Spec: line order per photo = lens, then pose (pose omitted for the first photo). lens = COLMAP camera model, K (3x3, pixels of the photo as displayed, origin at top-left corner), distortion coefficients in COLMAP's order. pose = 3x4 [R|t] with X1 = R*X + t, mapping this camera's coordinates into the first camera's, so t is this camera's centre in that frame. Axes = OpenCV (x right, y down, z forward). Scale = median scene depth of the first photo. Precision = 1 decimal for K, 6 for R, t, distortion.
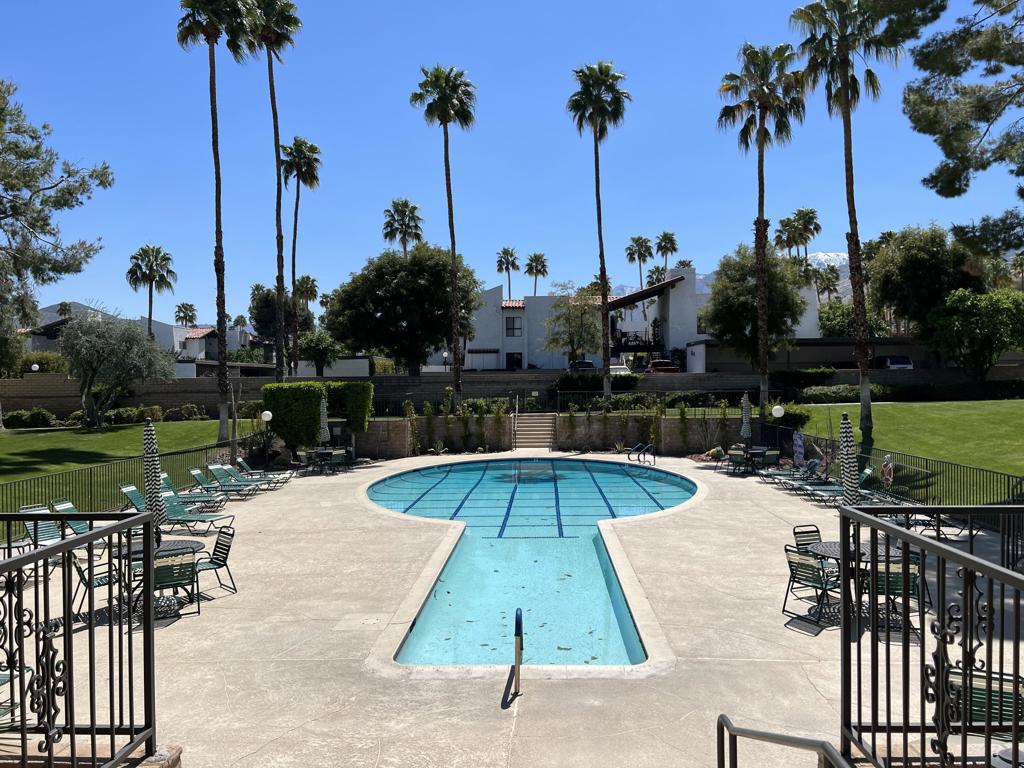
lens RADIAL K [[775.2, 0, 521.4], [0, 775.2, 385.9], [0, 0, 1]] dist [0.079891, -0.098199]
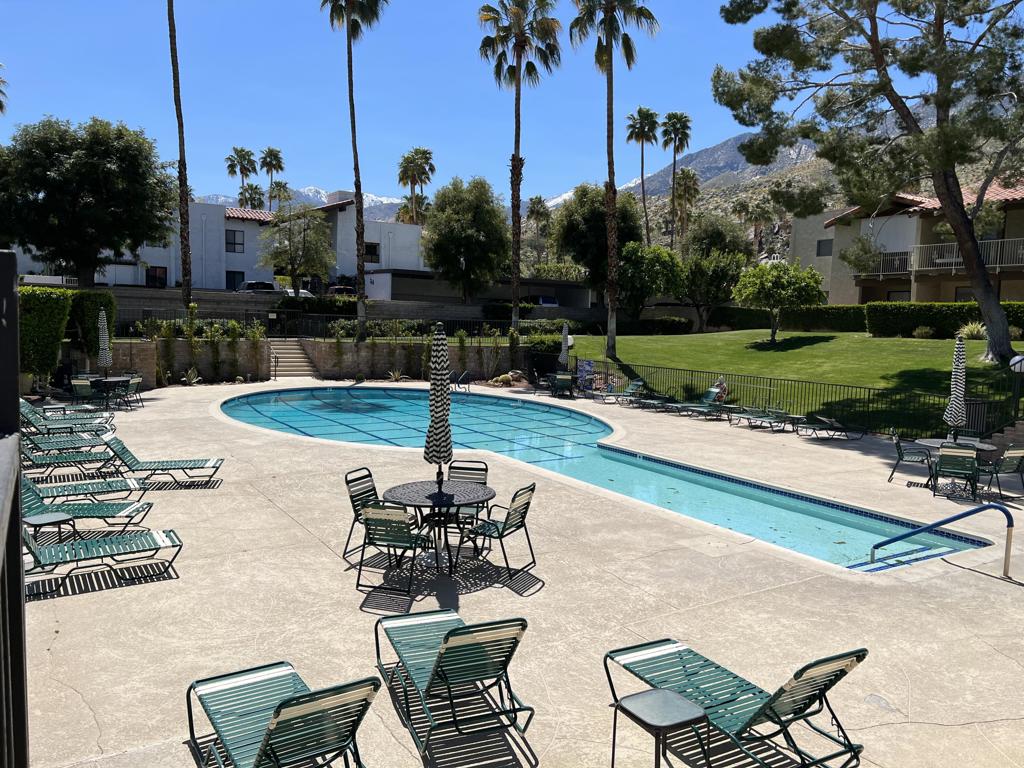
lens RADIAL K [[775.2, 0, 521.4], [0, 775.2, 385.9], [0, 0, 1]] dist [0.079891, -0.098199]
pose [[0.828038, -0.012175, 0.560540, -0.272231], [-0.036120, 0.996529, 0.075002, 0.013494], [-0.559508, -0.082351, 0.824724, 0.108660]]
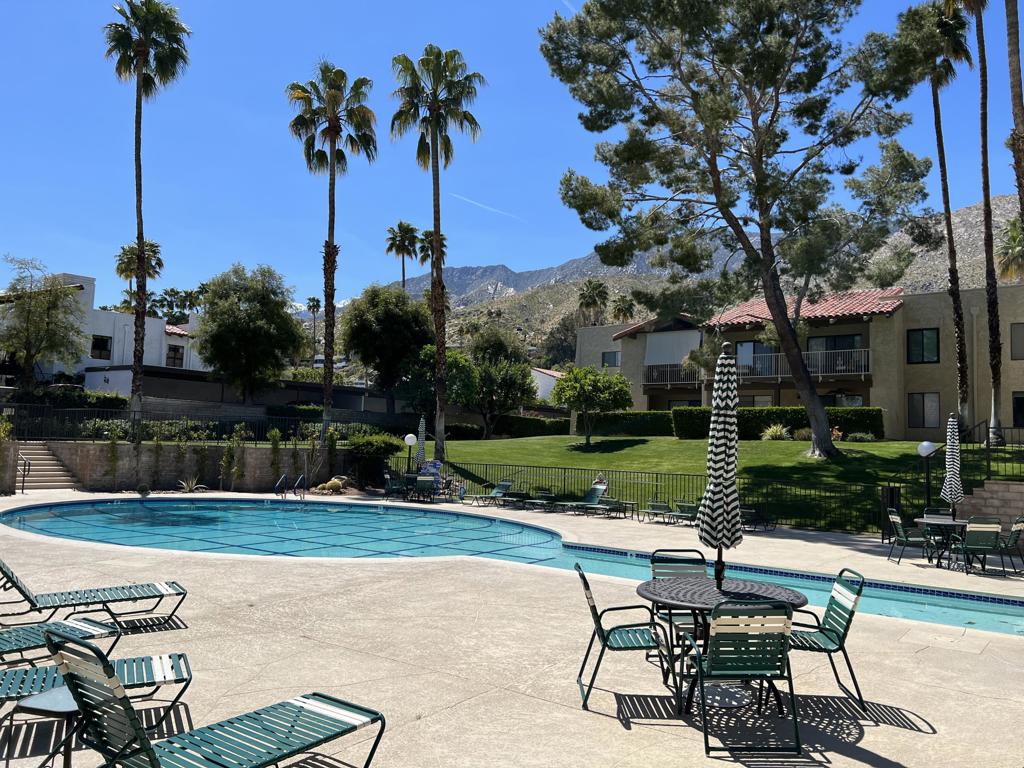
lens RADIAL K [[775.2, 0, 521.4], [0, 775.2, 385.9], [0, 0, 1]] dist [0.079891, -0.098199]
pose [[0.565467, 0.093503, 0.819454, -0.323579], [-0.032099, 0.995295, -0.091417, 0.039700], [-0.824146, 0.025390, 0.565808, 0.264471]]
